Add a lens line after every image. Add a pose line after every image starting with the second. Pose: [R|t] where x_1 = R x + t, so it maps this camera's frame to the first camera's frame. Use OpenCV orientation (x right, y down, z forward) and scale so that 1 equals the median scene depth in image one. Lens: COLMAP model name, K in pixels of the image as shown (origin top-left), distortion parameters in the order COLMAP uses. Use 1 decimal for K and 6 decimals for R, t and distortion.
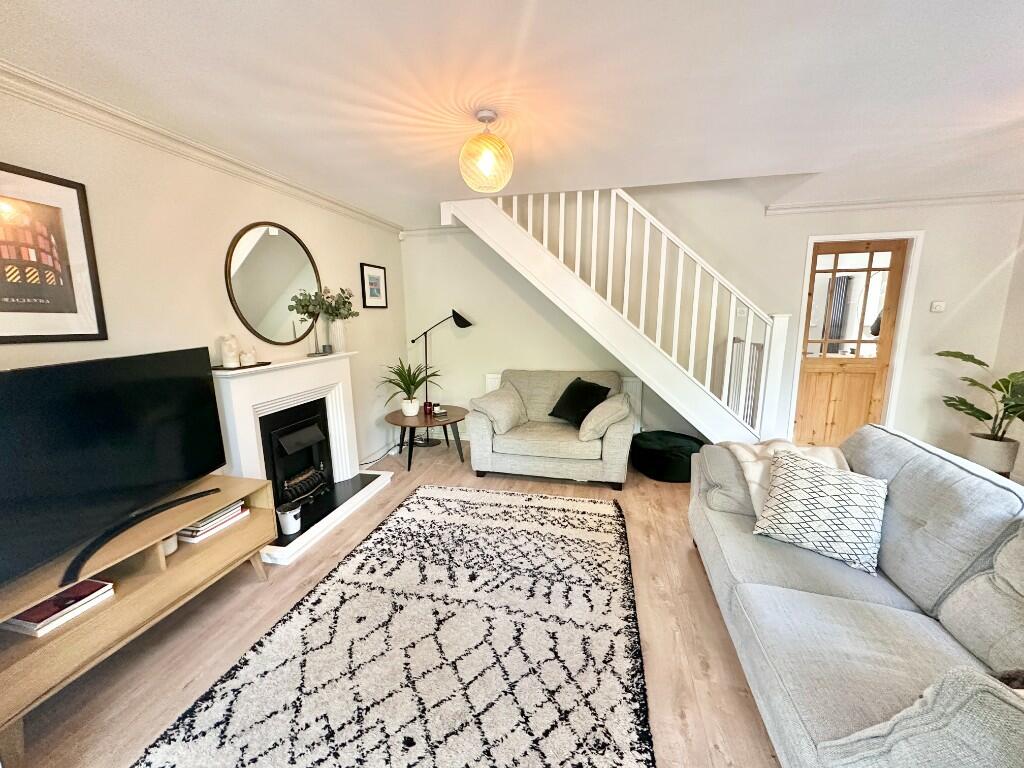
lens RADIAL K [[405.5, 0, 512.0], [0, 405.5, 384.0], [0, 0, 1]] dist [-0.000546, -0.000053]
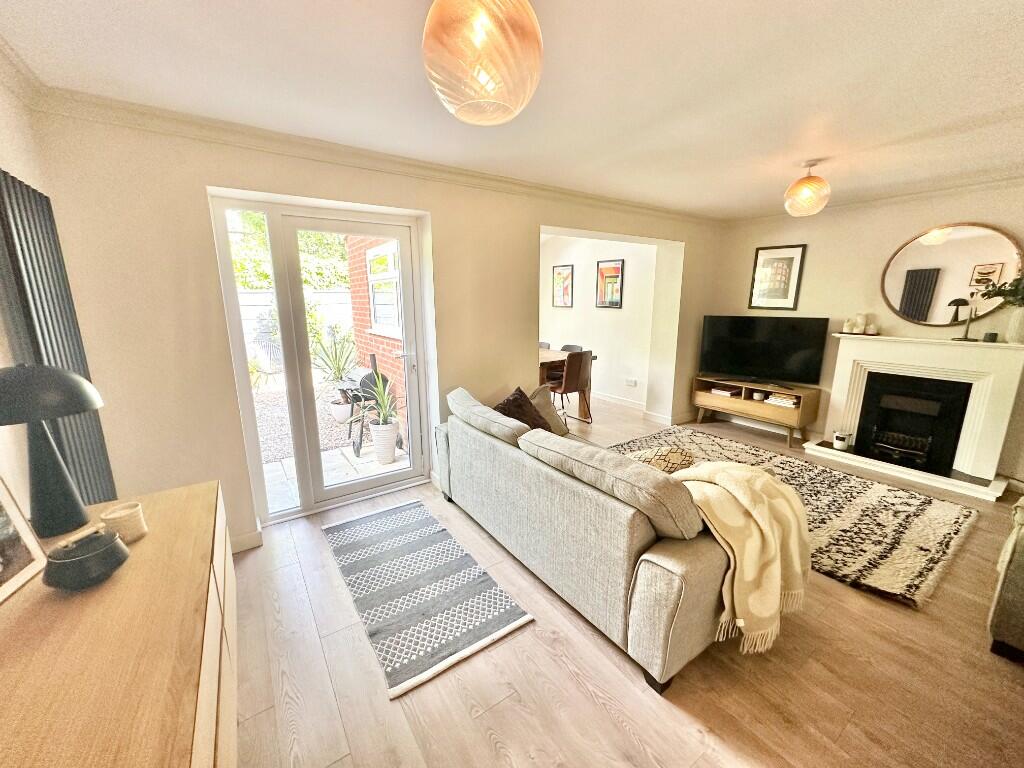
lens RADIAL K [[407.5, 0, 509.4], [0, 407.5, 384.0], [0, 0, 1]] dist [-0.001236, -0.000022]
pose [[-0.687150, 0.165139, -0.707498, 1.220391], [-0.114416, 0.937074, 0.329850, -0.196122], [0.717450, 0.307606, -0.625016, 0.933712]]
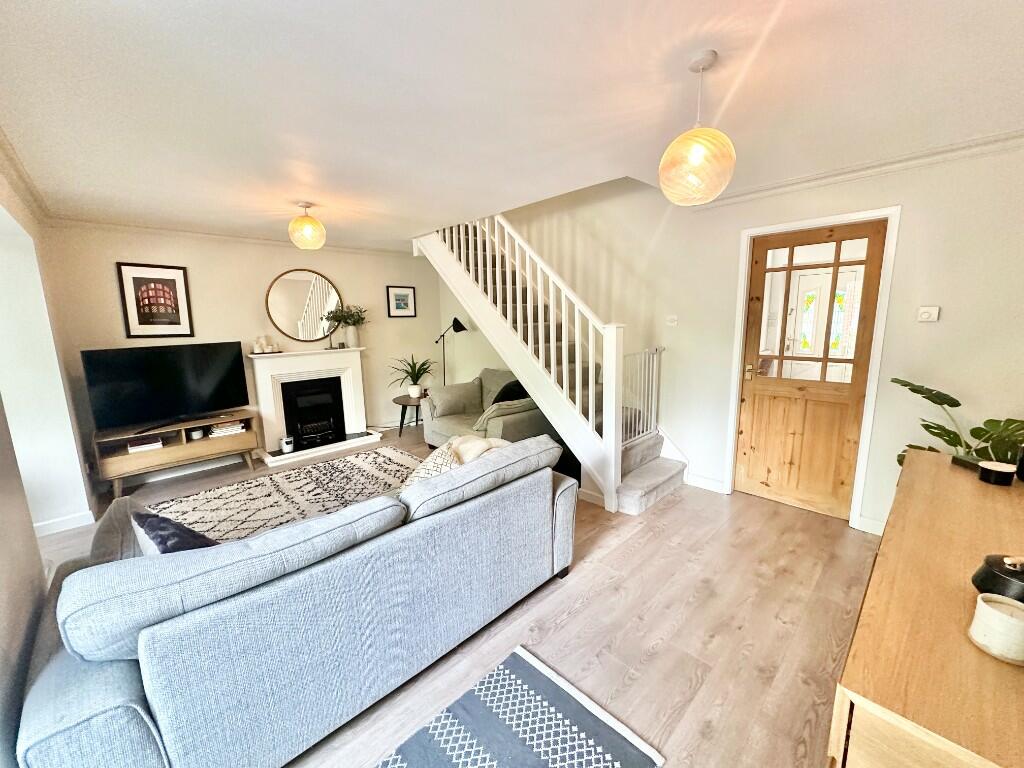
lens RADIAL K [[407.1, 0, 515.5], [0, 407.1, 383.6], [0, 0, 1]] dist [0.000298, 0.000150]
pose [[0.836401, 0.085115, -0.541469, 1.084565], [-0.086358, 0.995995, 0.023166, -0.038685], [0.541273, 0.027384, 0.840401, 0.070829]]
